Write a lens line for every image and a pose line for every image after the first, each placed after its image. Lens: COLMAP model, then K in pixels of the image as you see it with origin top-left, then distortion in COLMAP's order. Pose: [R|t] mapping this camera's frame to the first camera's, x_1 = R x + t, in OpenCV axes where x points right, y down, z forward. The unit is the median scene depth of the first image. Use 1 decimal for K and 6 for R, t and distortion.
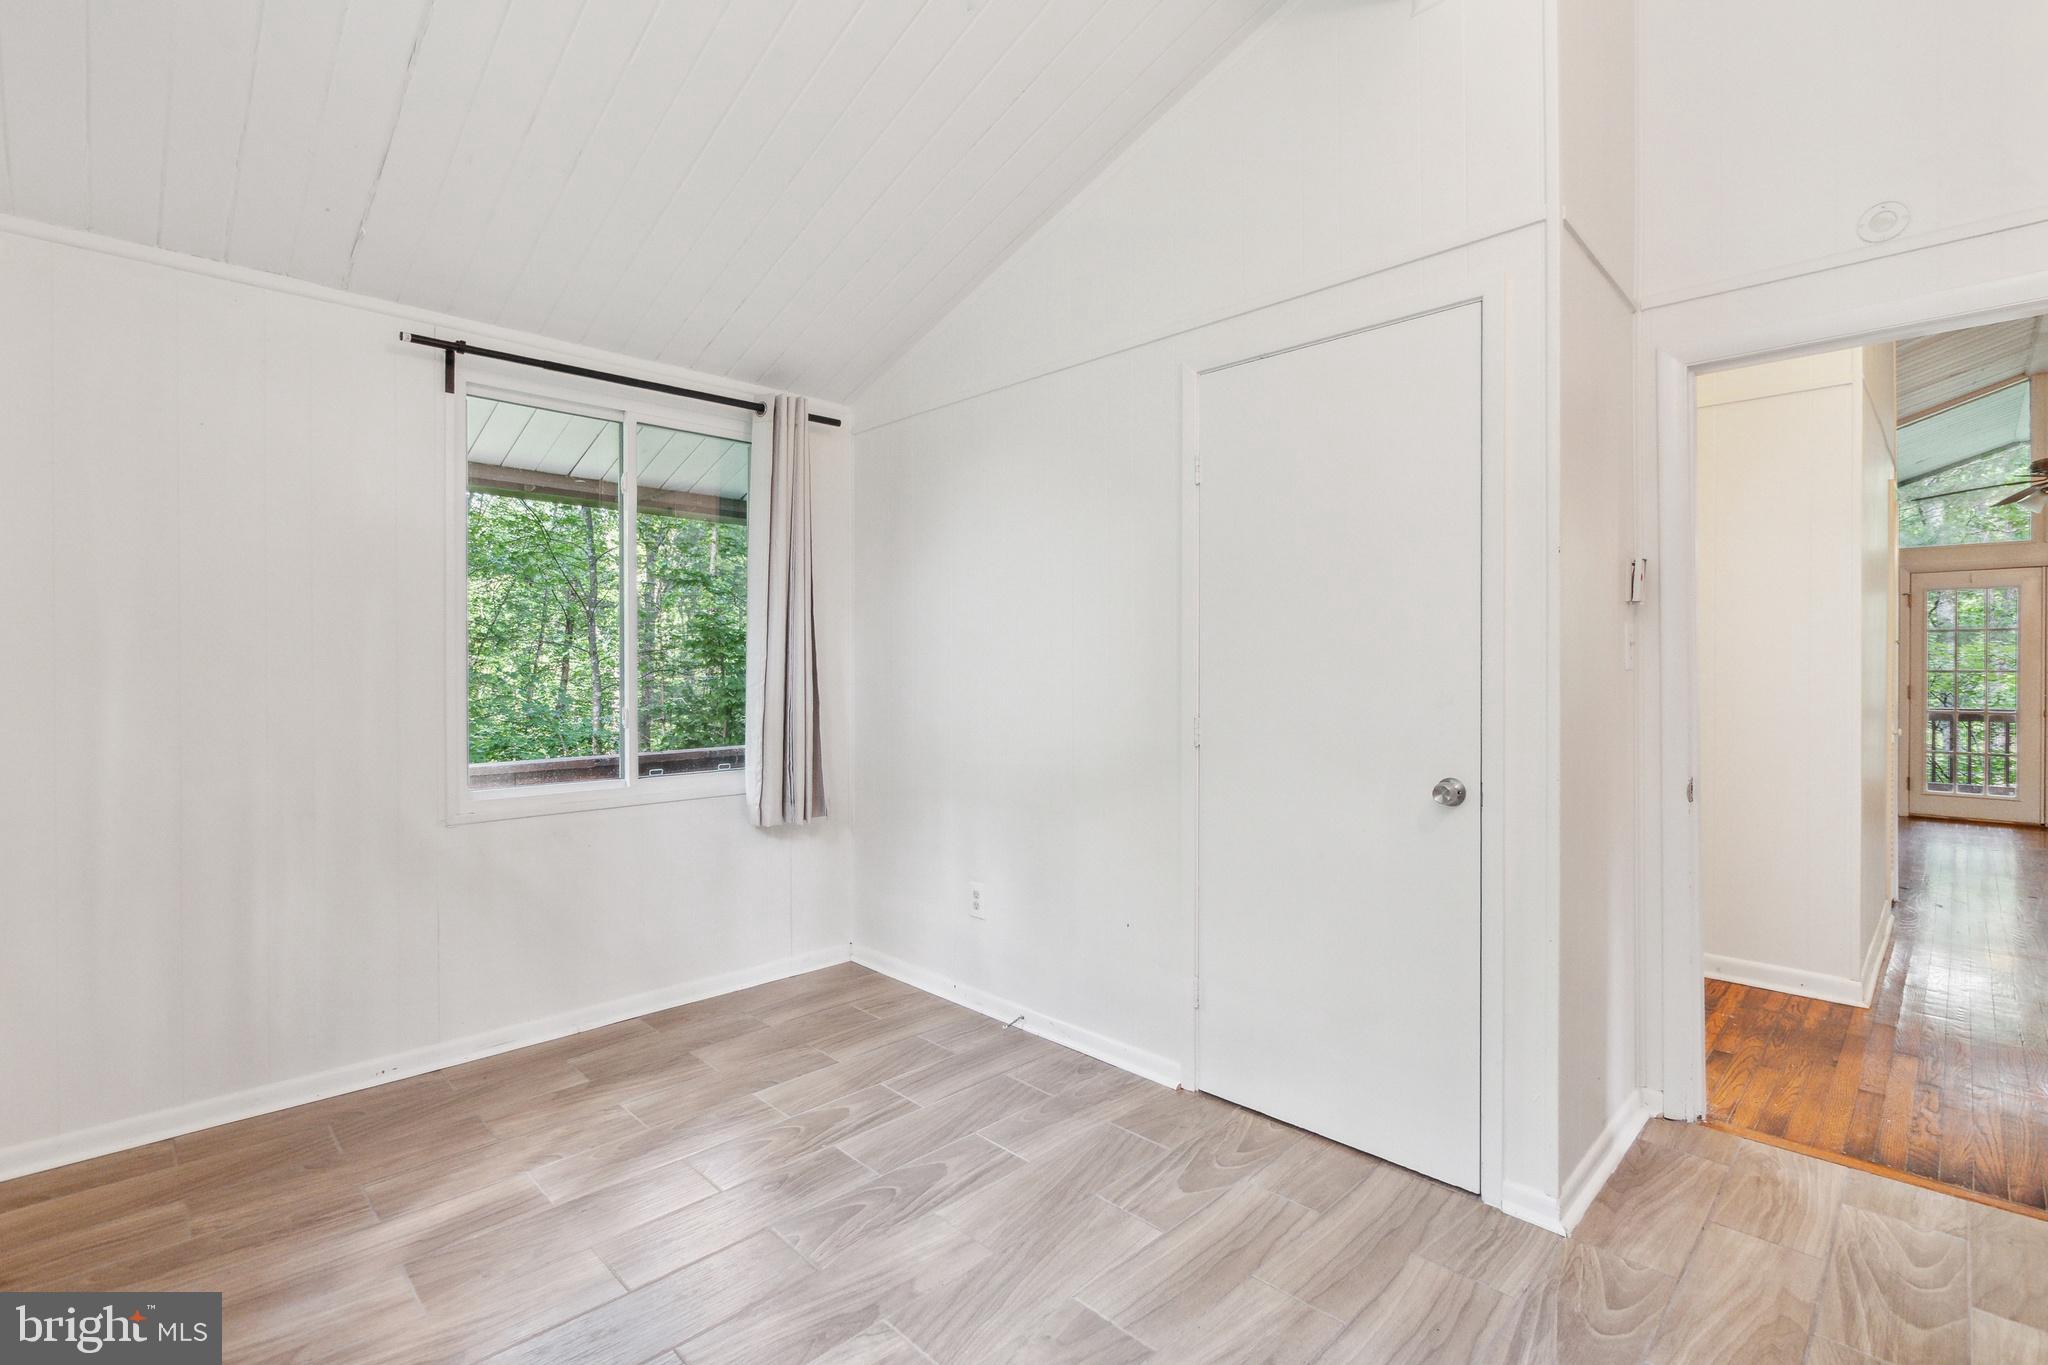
lens RADIAL K [[908.7, 0, 1029.2], [0, 908.7, 677.0], [0, 0, 1]] dist [-0.002602, 0.000138]
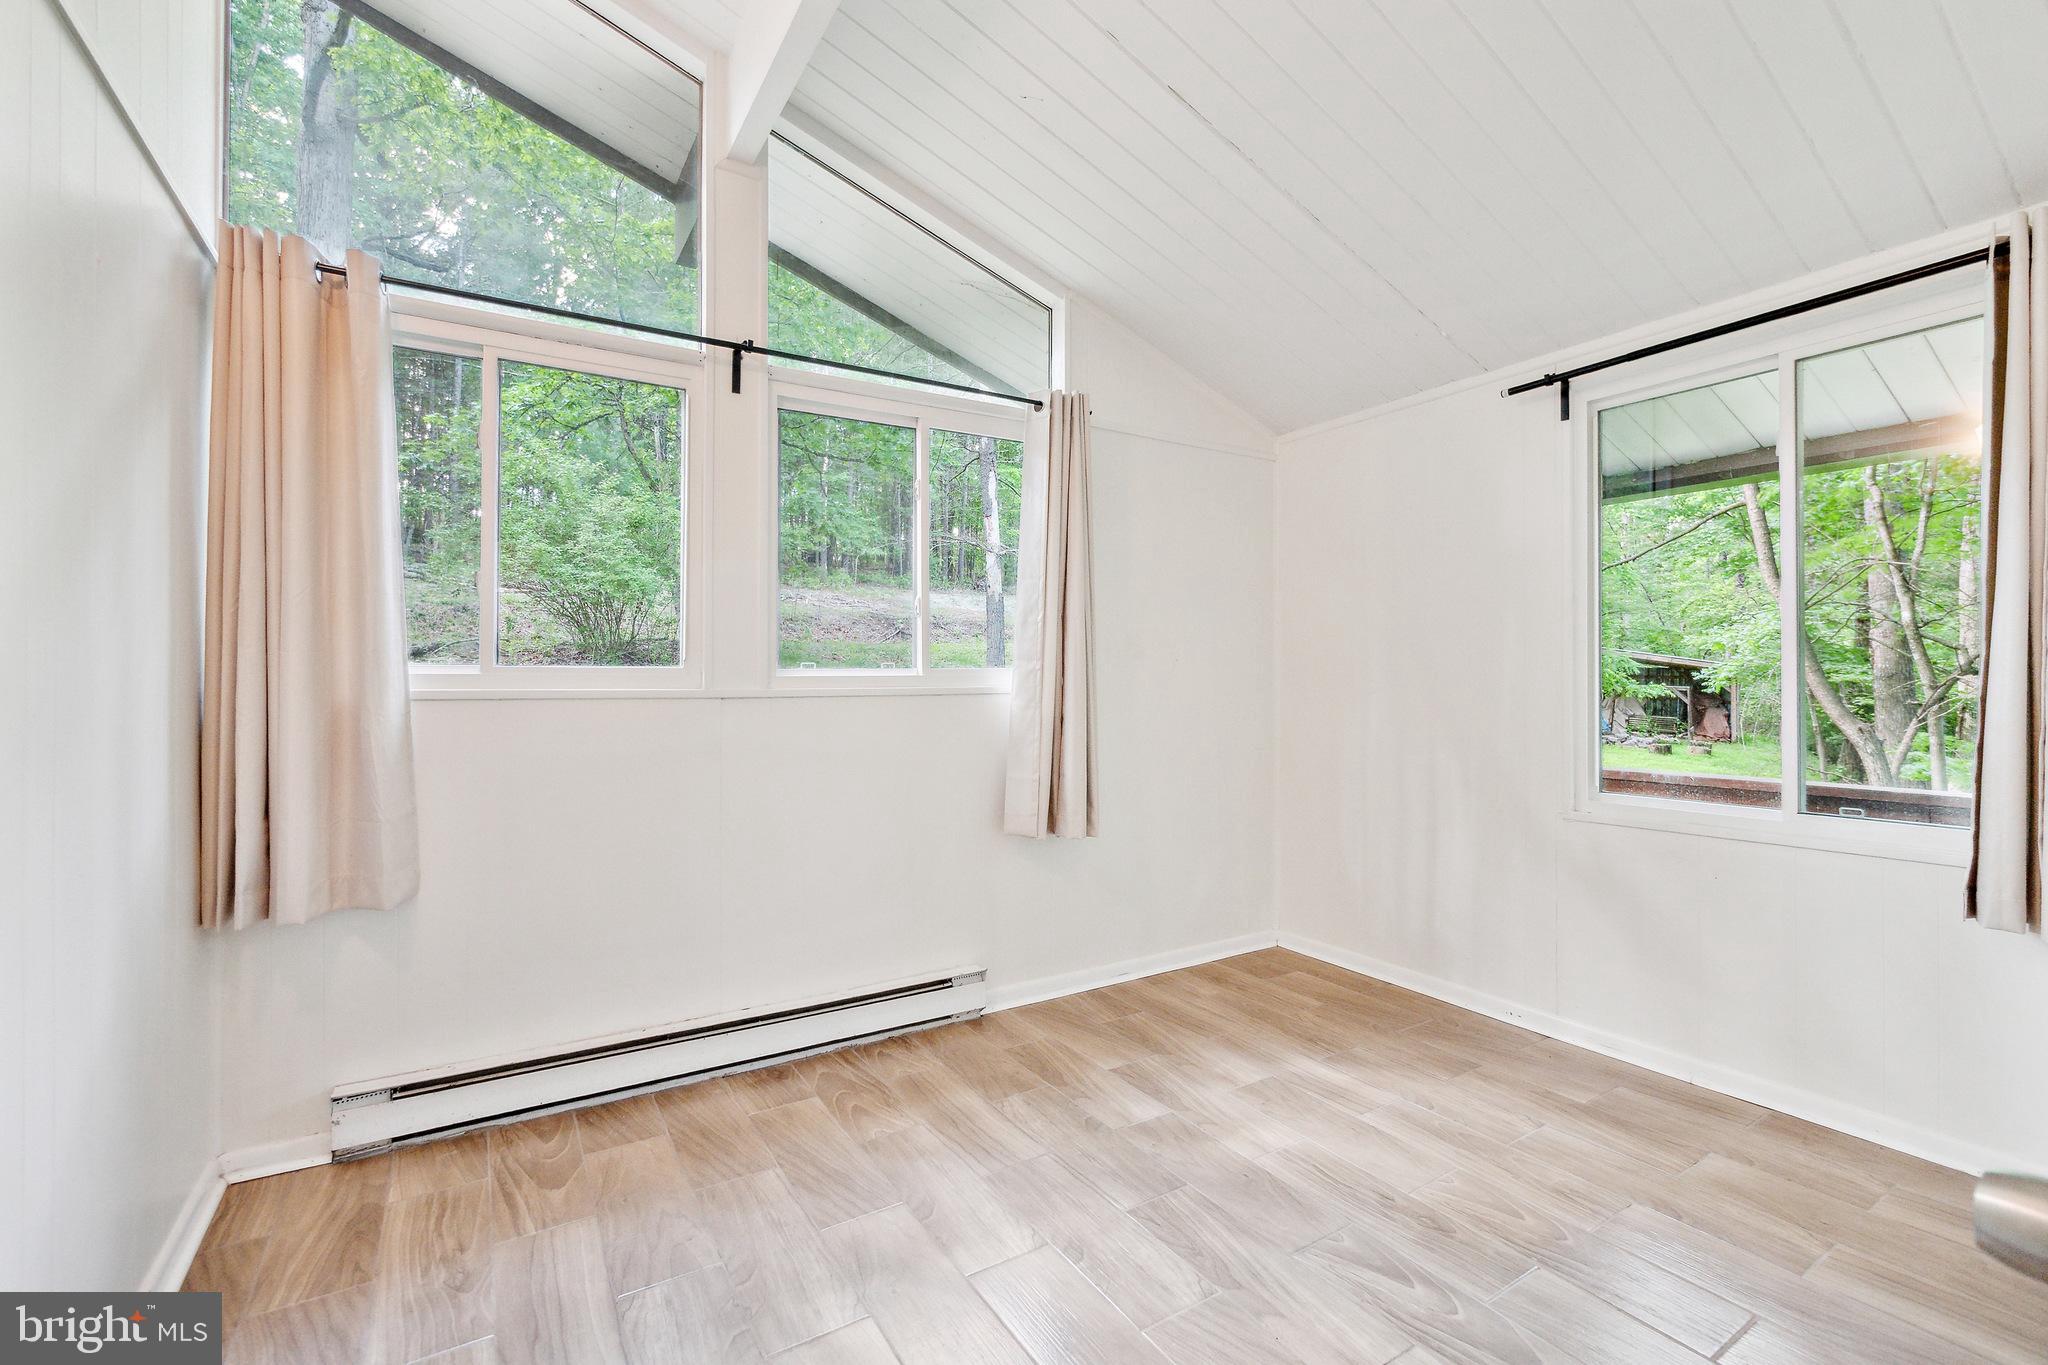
lens RADIAL K [[908.7, 0, 1029.2], [0, 908.7, 677.0], [0, 0, 1]] dist [-0.002602, 0.000138]
pose [[-0.217206, 0.003871, -0.976118, 0.589817], [-0.002258, 0.999987, 0.004468, -0.010053], [0.976123, 0.003175, -0.217194, 0.644396]]
